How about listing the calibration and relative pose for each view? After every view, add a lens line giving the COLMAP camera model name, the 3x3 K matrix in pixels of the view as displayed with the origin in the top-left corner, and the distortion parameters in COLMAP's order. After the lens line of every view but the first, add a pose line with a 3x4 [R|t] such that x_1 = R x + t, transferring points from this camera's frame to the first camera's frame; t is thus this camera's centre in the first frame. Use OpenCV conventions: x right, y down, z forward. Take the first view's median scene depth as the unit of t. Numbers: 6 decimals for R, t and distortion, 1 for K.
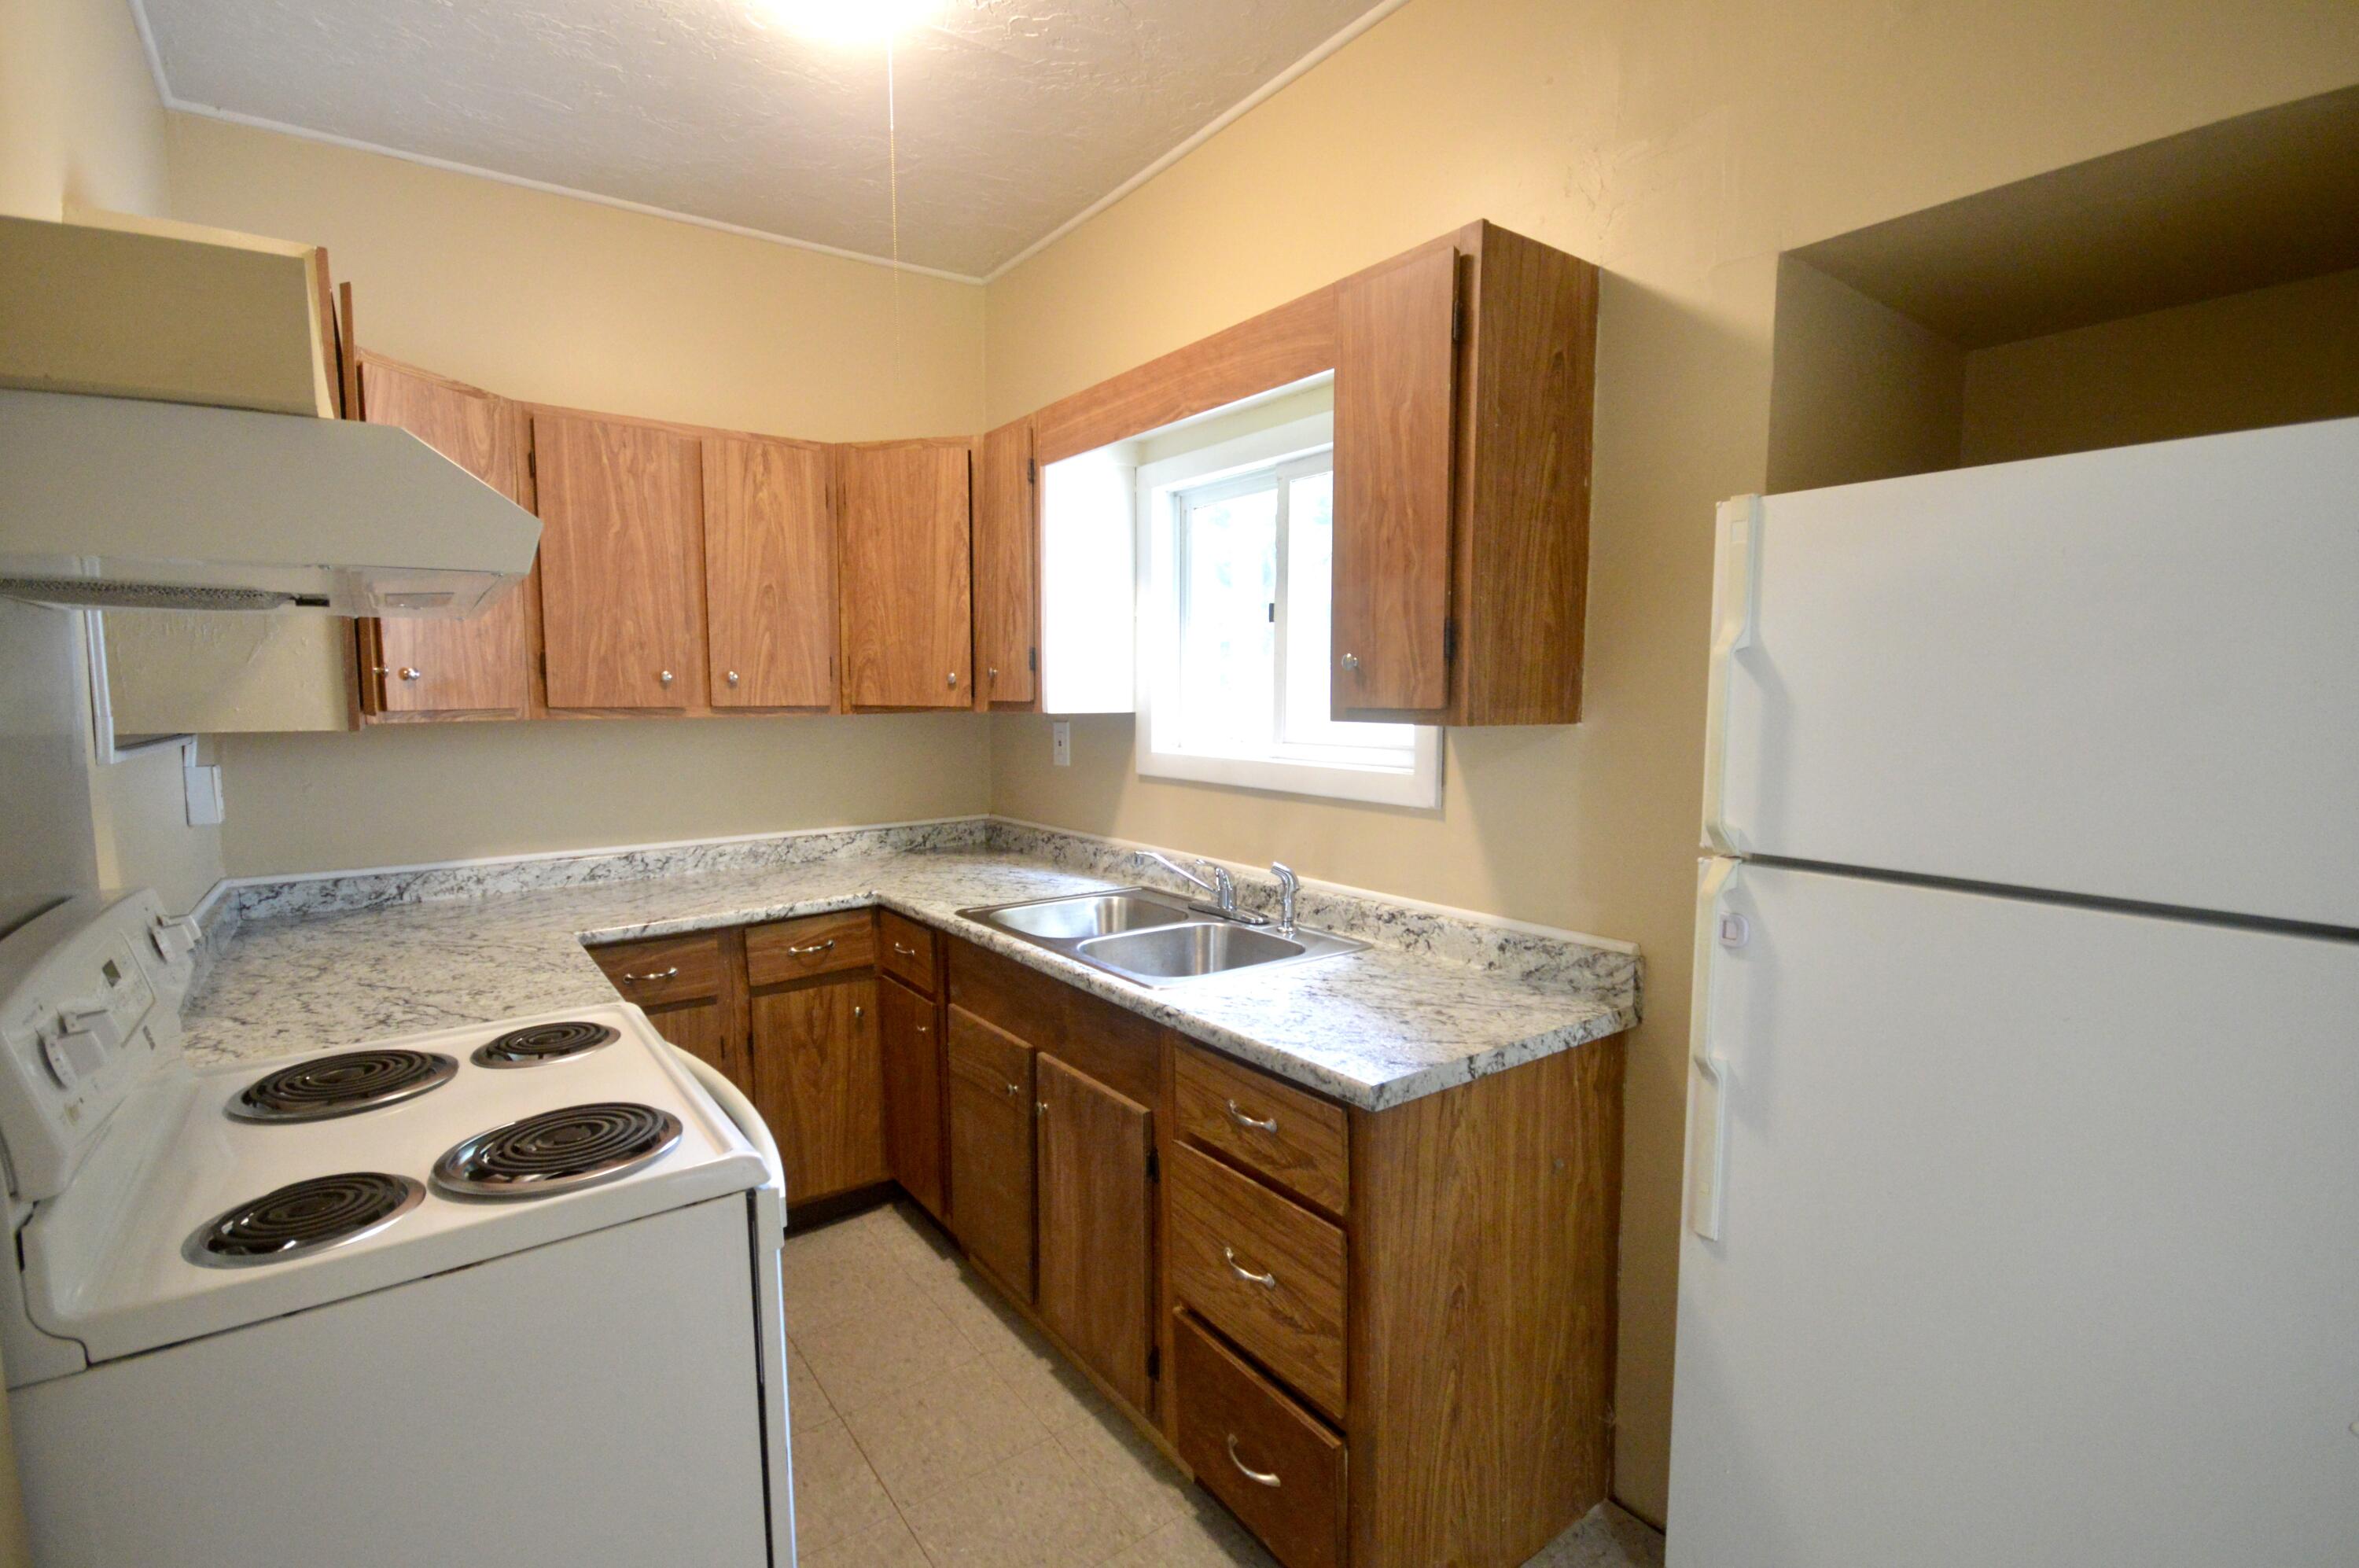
lens RADIAL K [[1043.2, 0, 1179.5], [0, 1043.2, 784.0], [0, 0, 1]] dist [0.013352, -0.013020]
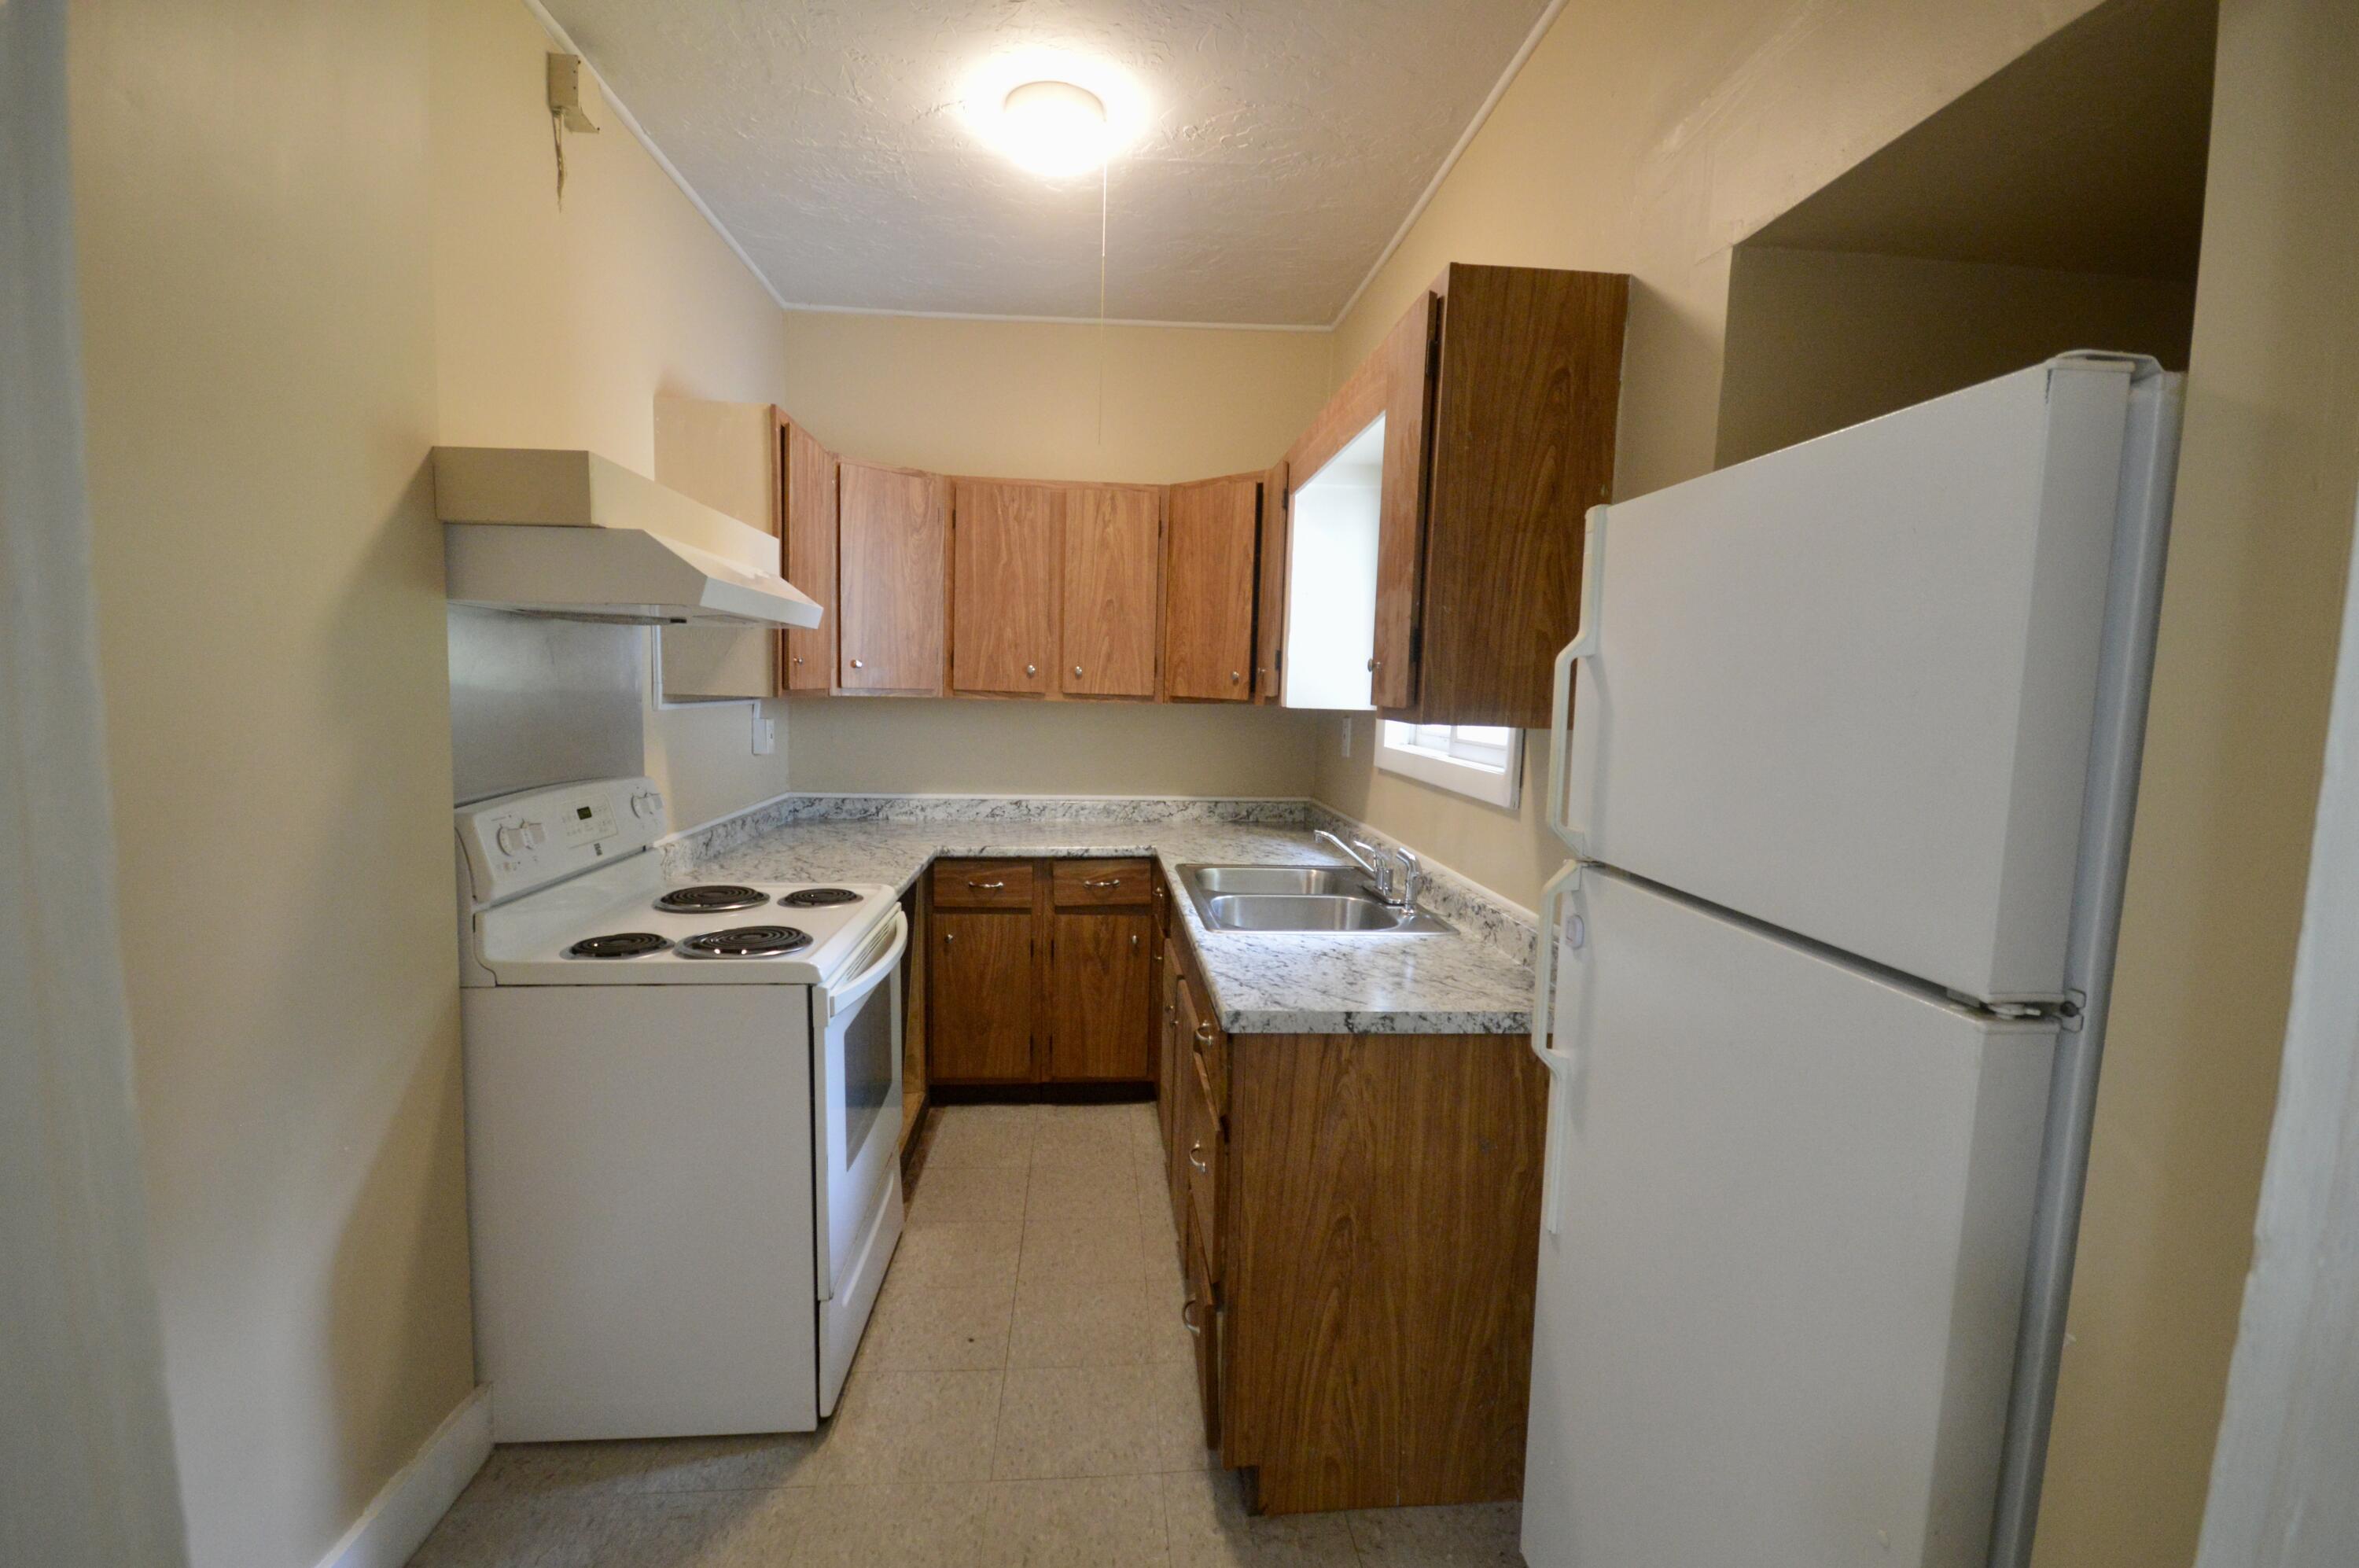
lens RADIAL K [[1007.0, 0, 1169.7], [0, 1007.0, 776.8], [0, 0, 1]] dist [-0.001754, -0.000205]
pose [[0.860873, 0.072300, -0.503656, 0.337368], [-0.074759, 0.997083, 0.015351, 0.001733], [0.503297, 0.024437, 0.863768, -0.026412]]
